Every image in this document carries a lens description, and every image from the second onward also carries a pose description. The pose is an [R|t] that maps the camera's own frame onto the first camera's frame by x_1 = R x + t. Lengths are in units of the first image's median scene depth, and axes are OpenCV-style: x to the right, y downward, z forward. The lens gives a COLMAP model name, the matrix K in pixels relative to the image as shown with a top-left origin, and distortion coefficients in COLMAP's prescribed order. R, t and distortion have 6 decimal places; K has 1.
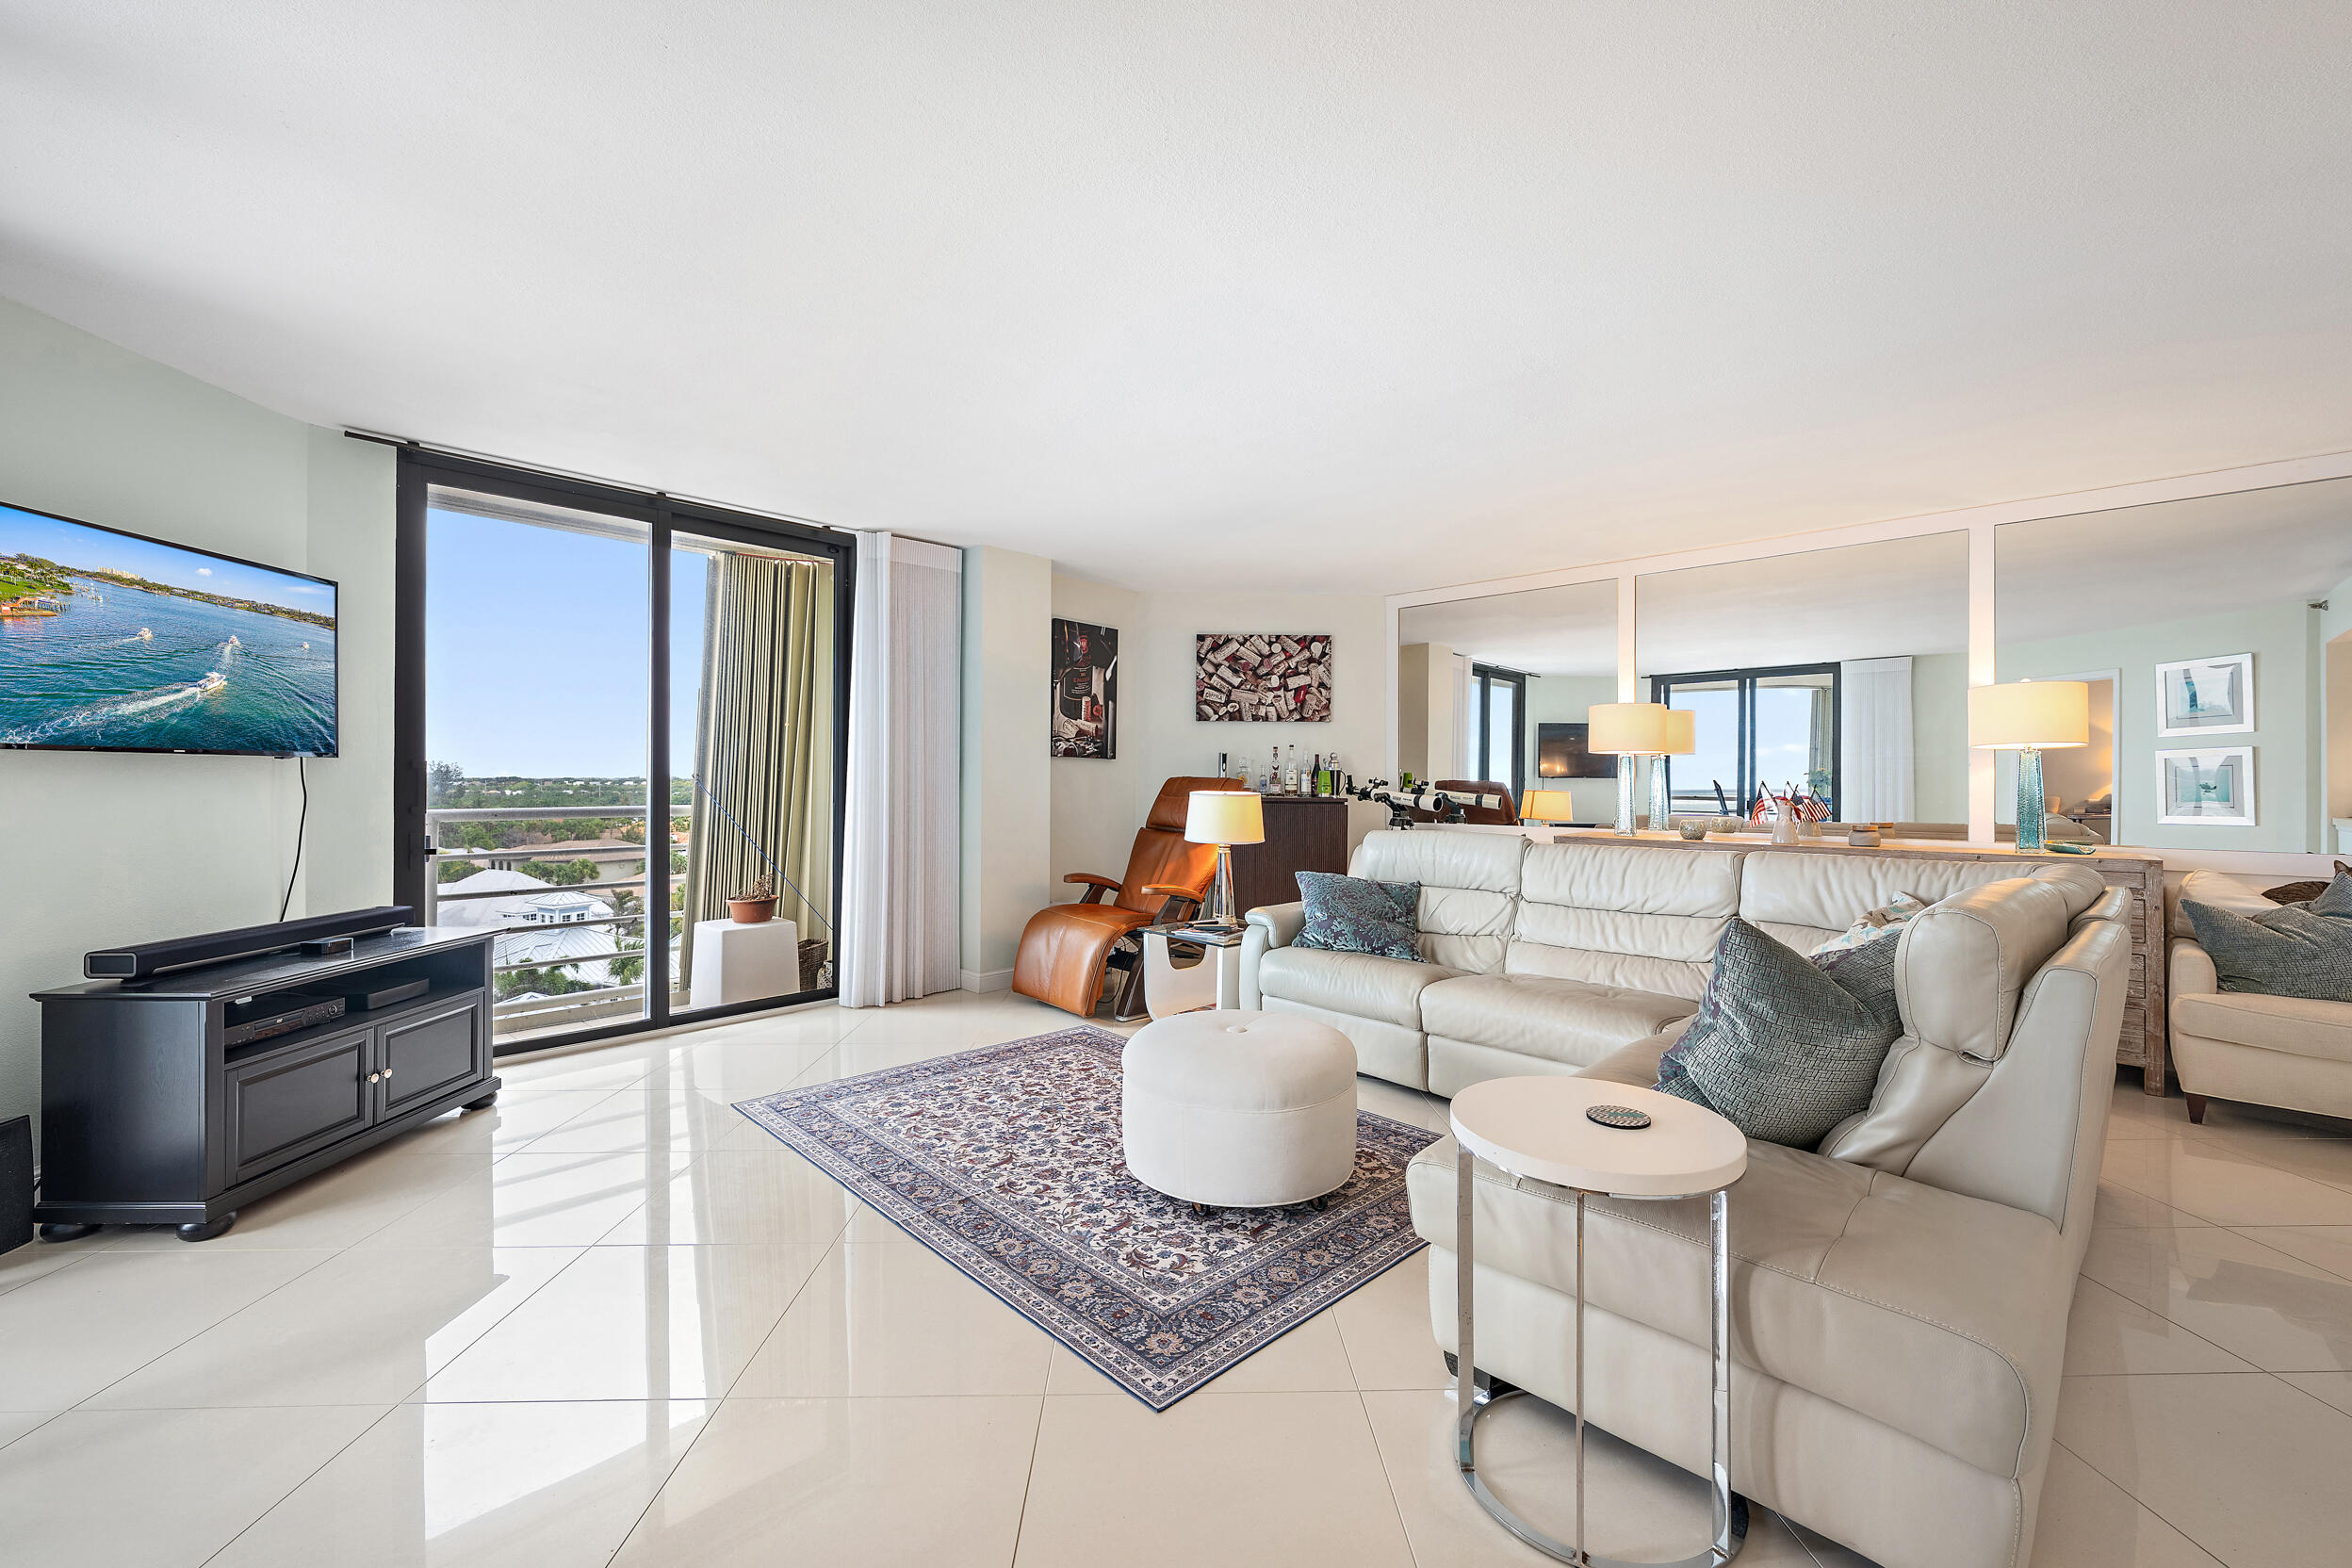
lens RADIAL K [[931.6, 0, 1181.2], [0, 931.6, 776.7], [0, 0, 1]] dist [-0.000705, -0.000035]
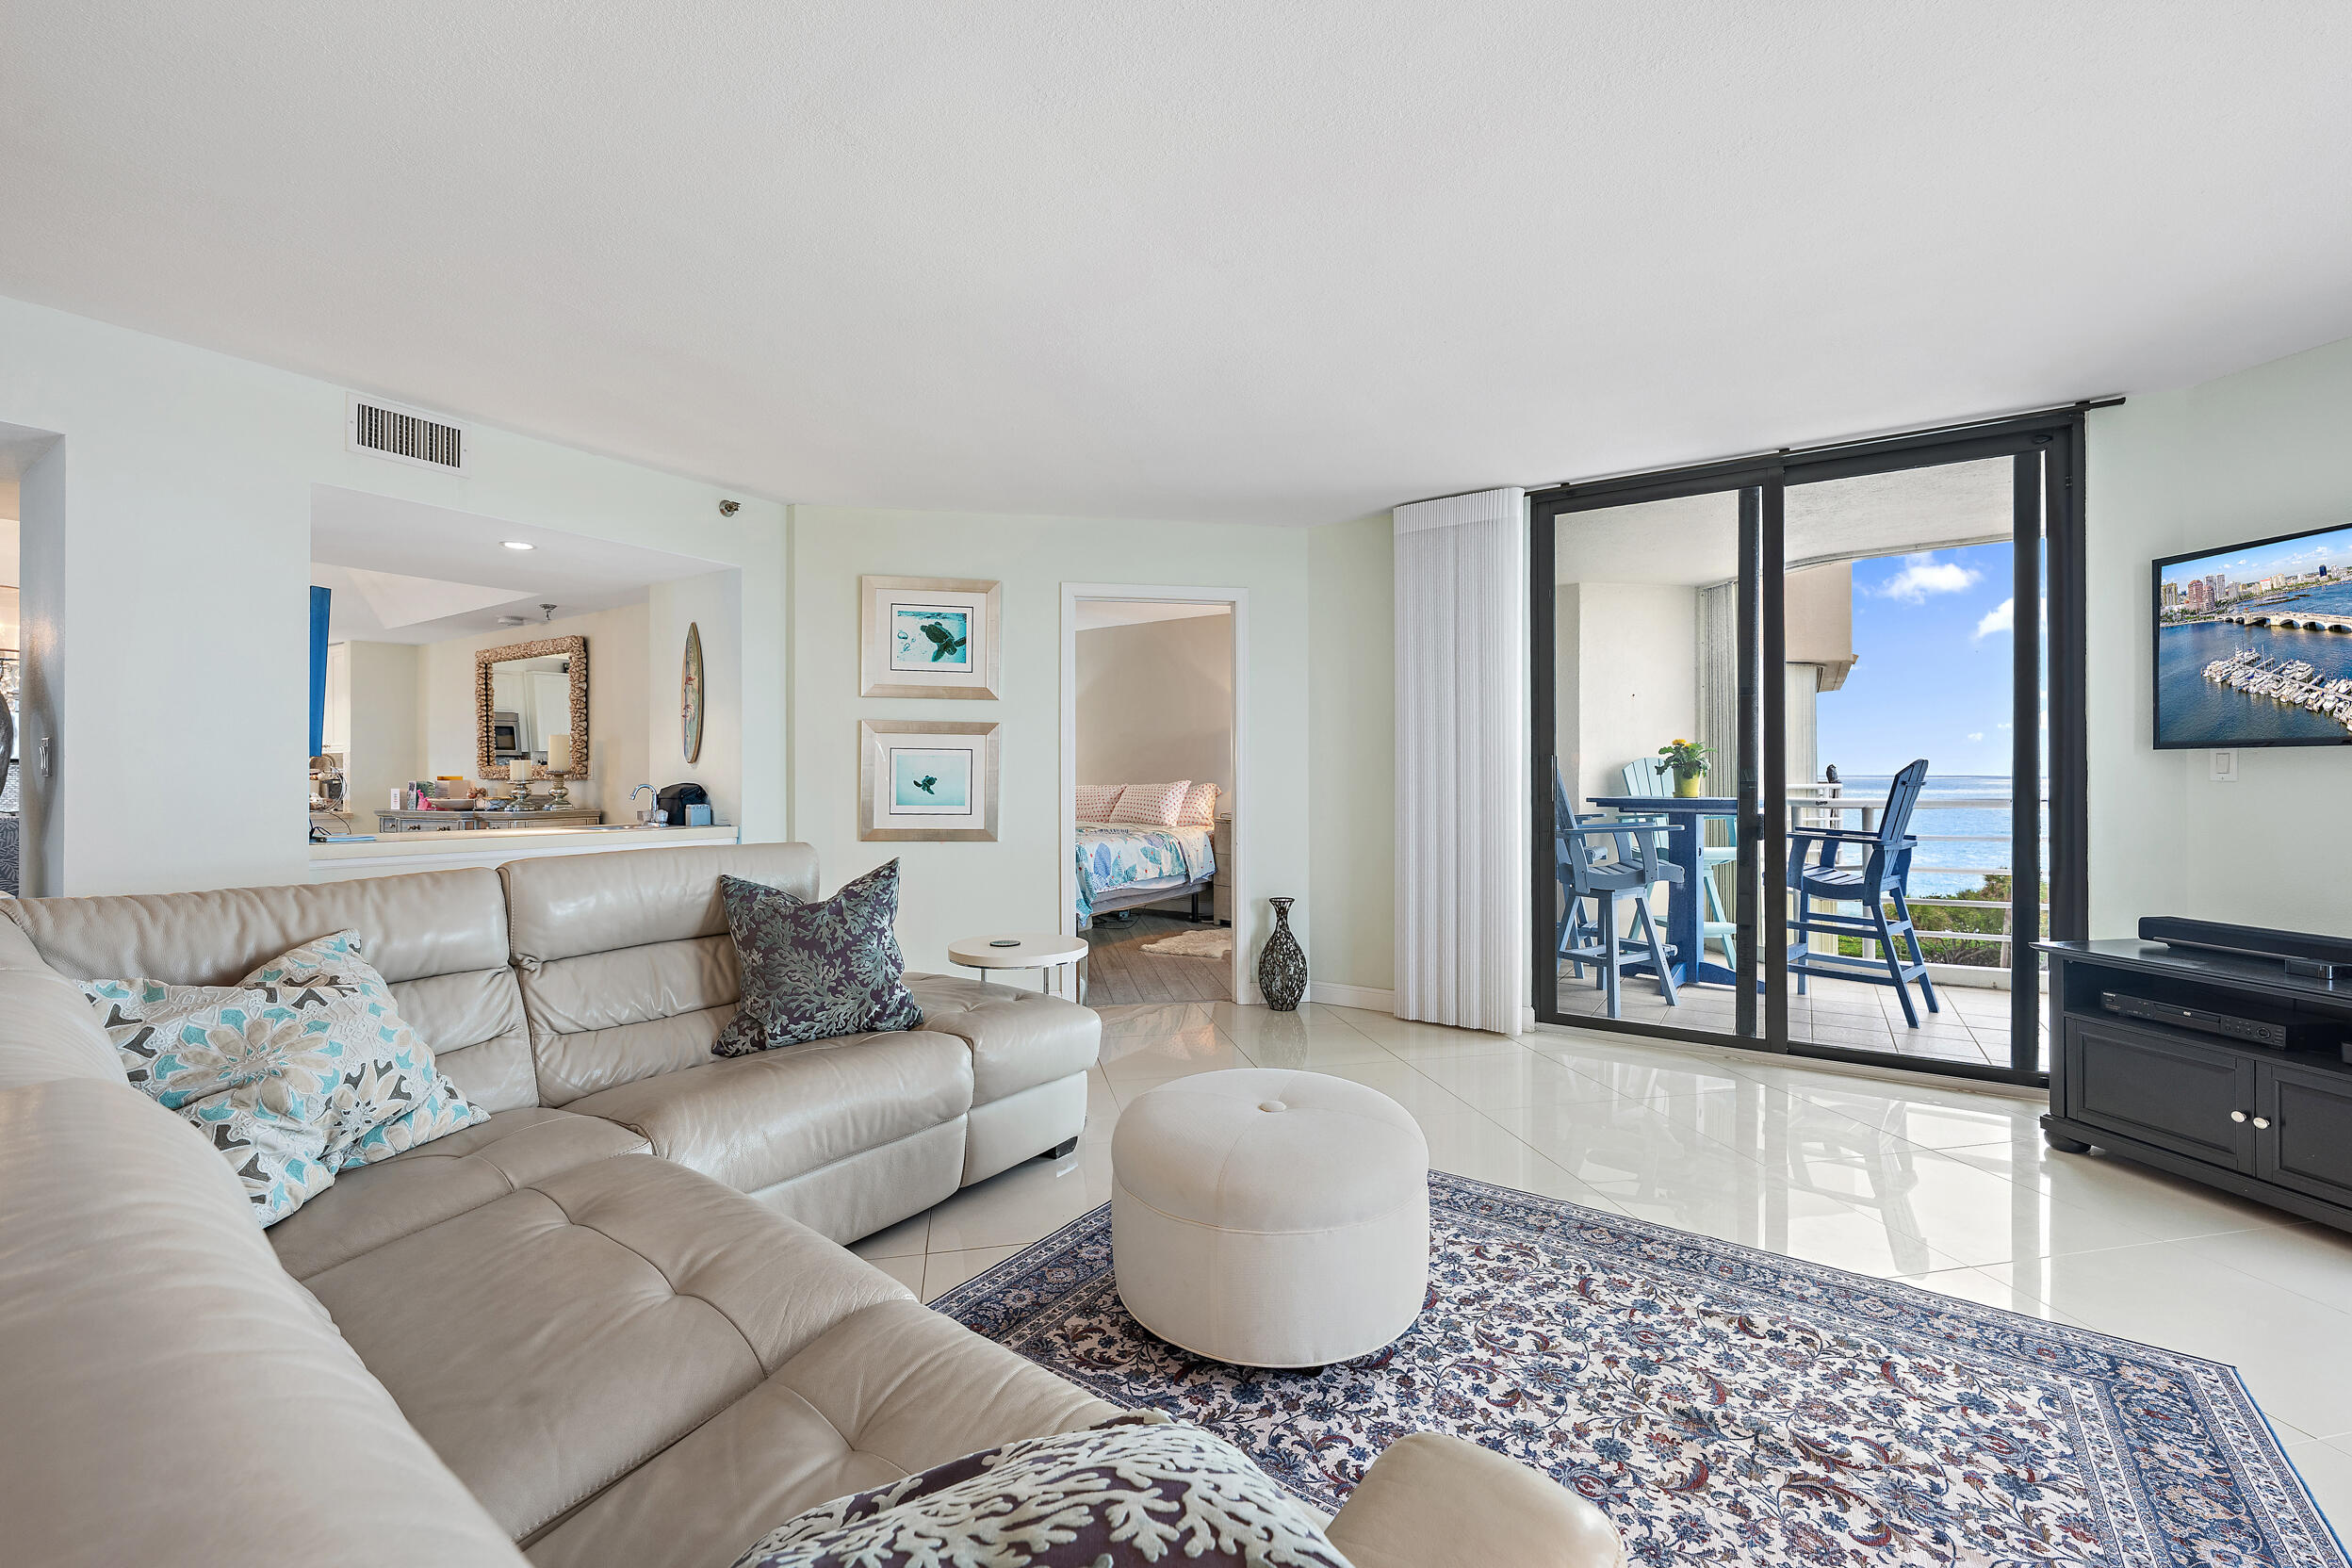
lens RADIAL K [[942.6, 0, 1180.0], [0, 942.6, 776.8], [0, 0, 1]] dist [-0.000706, -0.000548]
pose [[-0.983408, -0.003033, -0.181382, 0.120661], [-0.001865, 0.999976, -0.006613, 0.006110], [0.181398, -0.006165, -0.983390, 0.773267]]
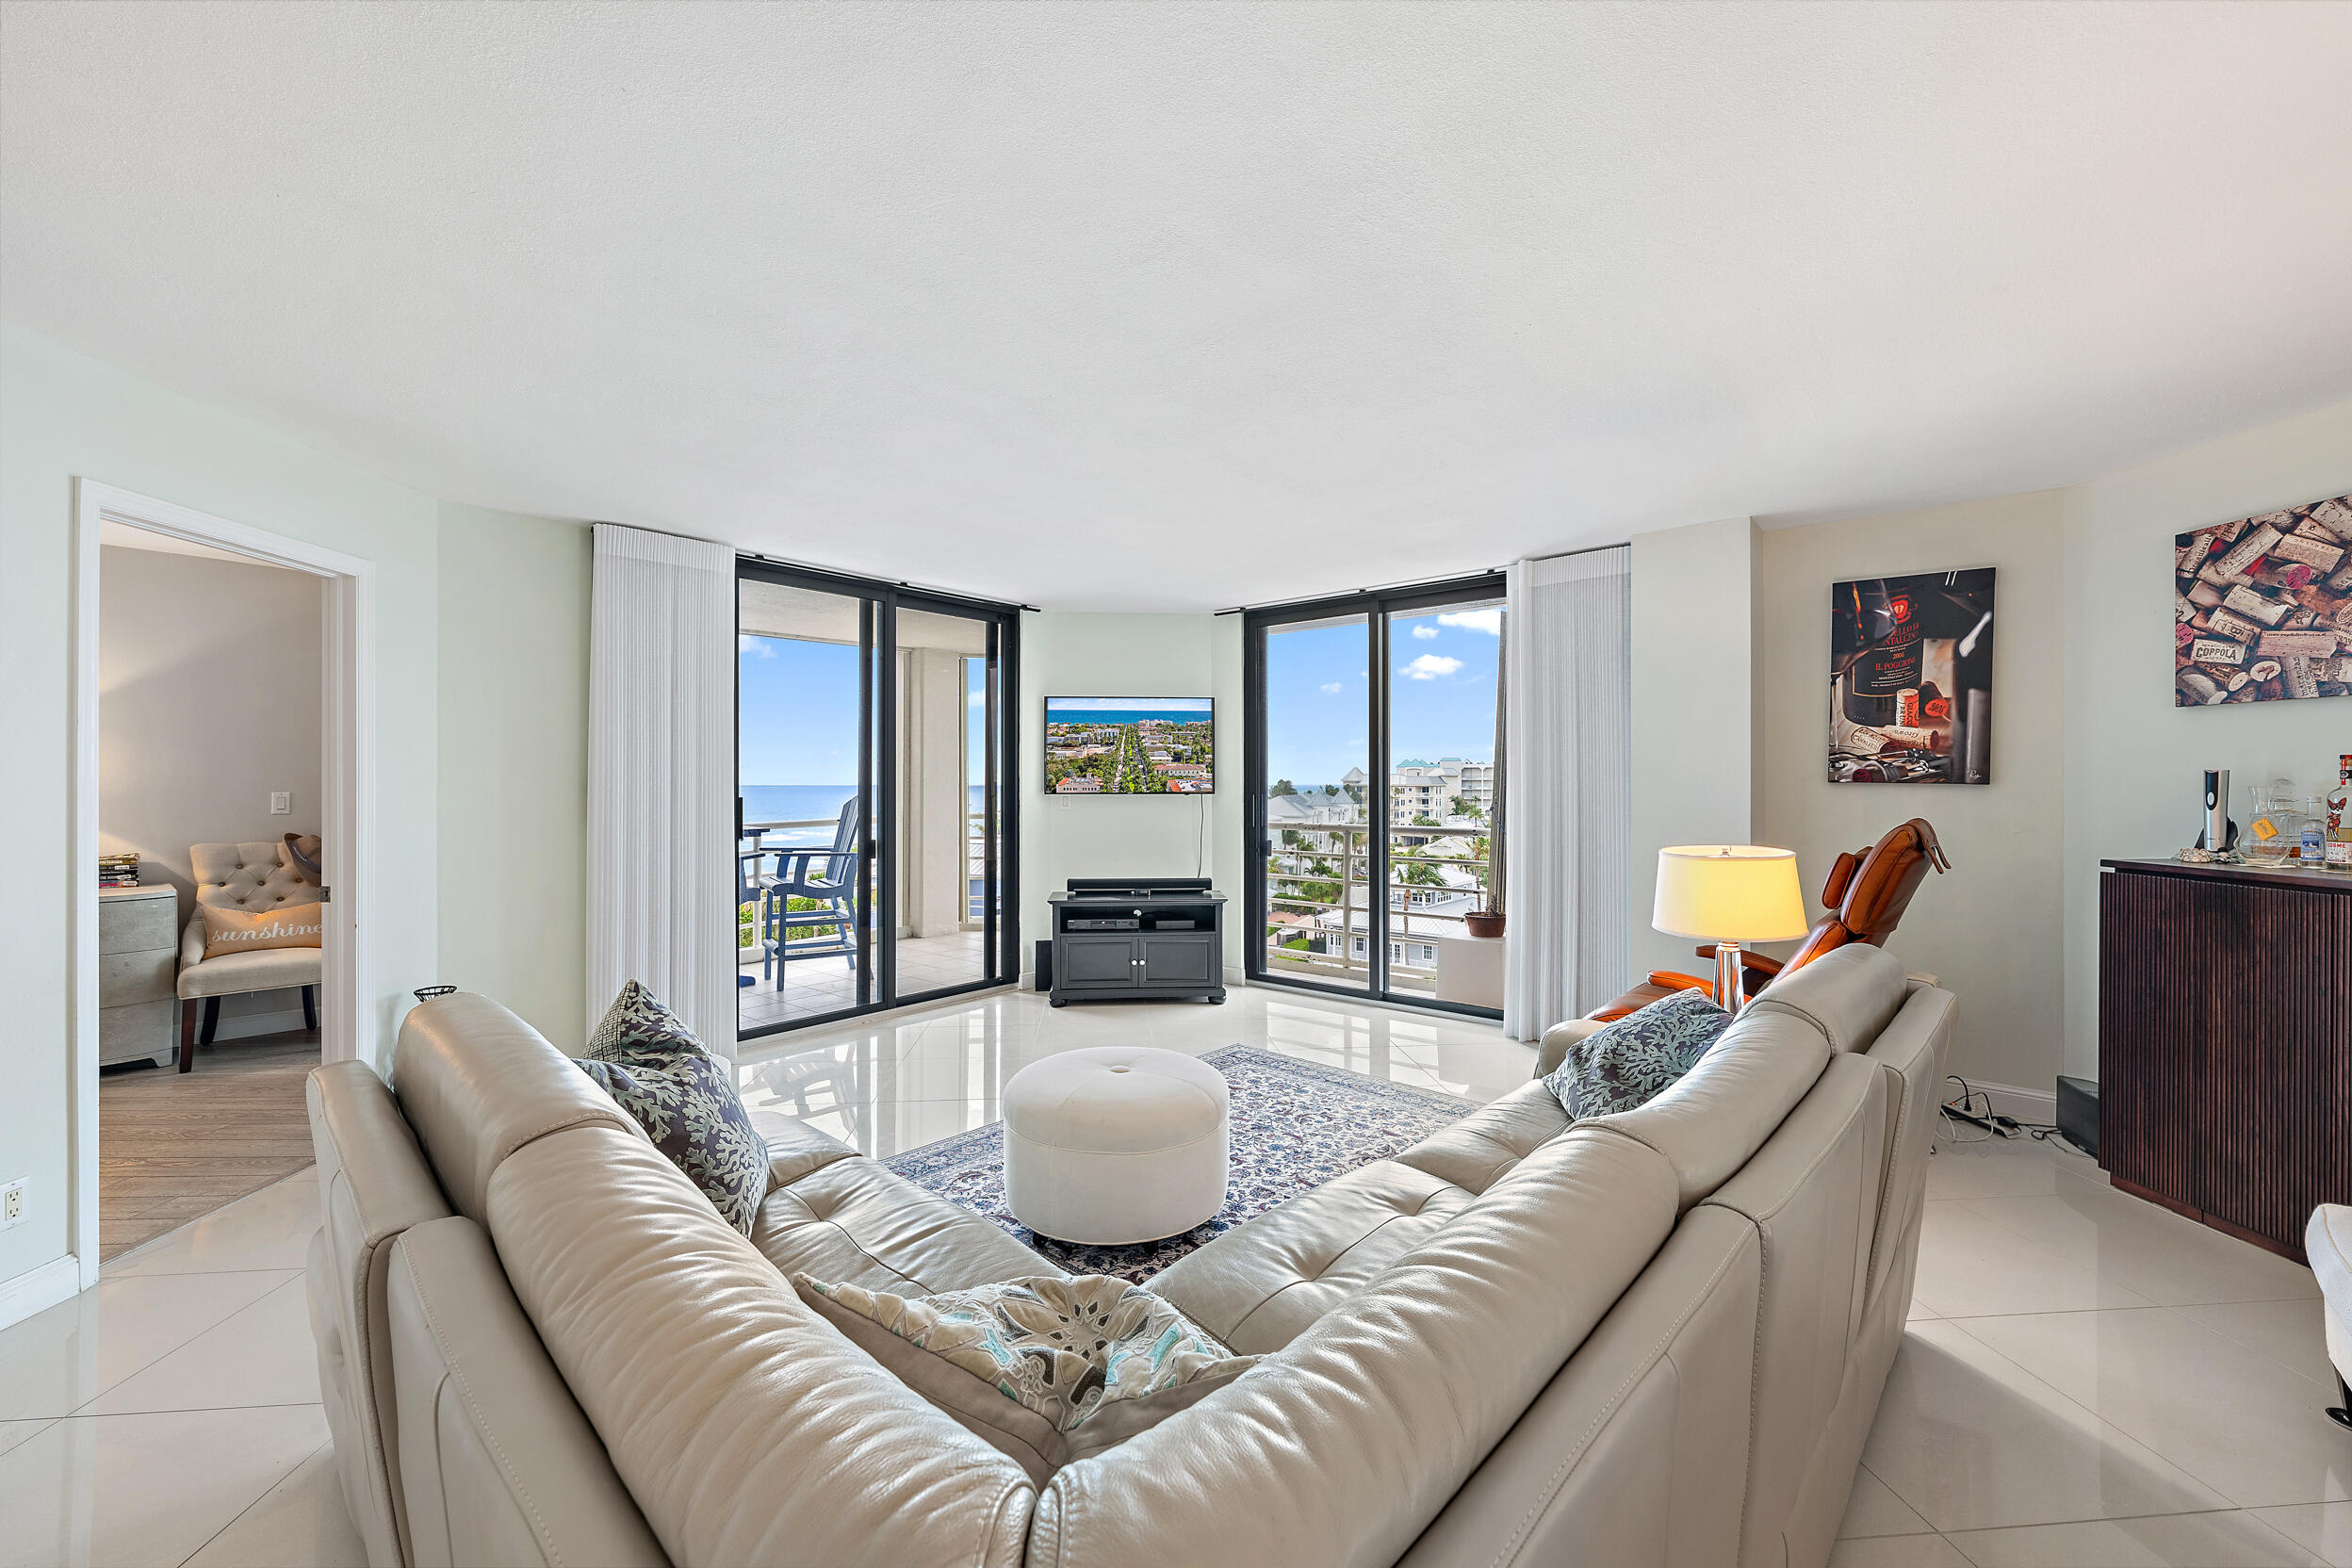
lens RADIAL K [[931.6, 0, 1181.2], [0, 931.6, 776.7], [0, 0, 1]] dist [-0.000705, -0.000035]
pose [[0.060952, -0.007637, -0.998112, 0.500093], [0.007461, 0.999946, -0.007196, -0.023606], [0.998113, -0.007008, 0.061005, 0.448647]]
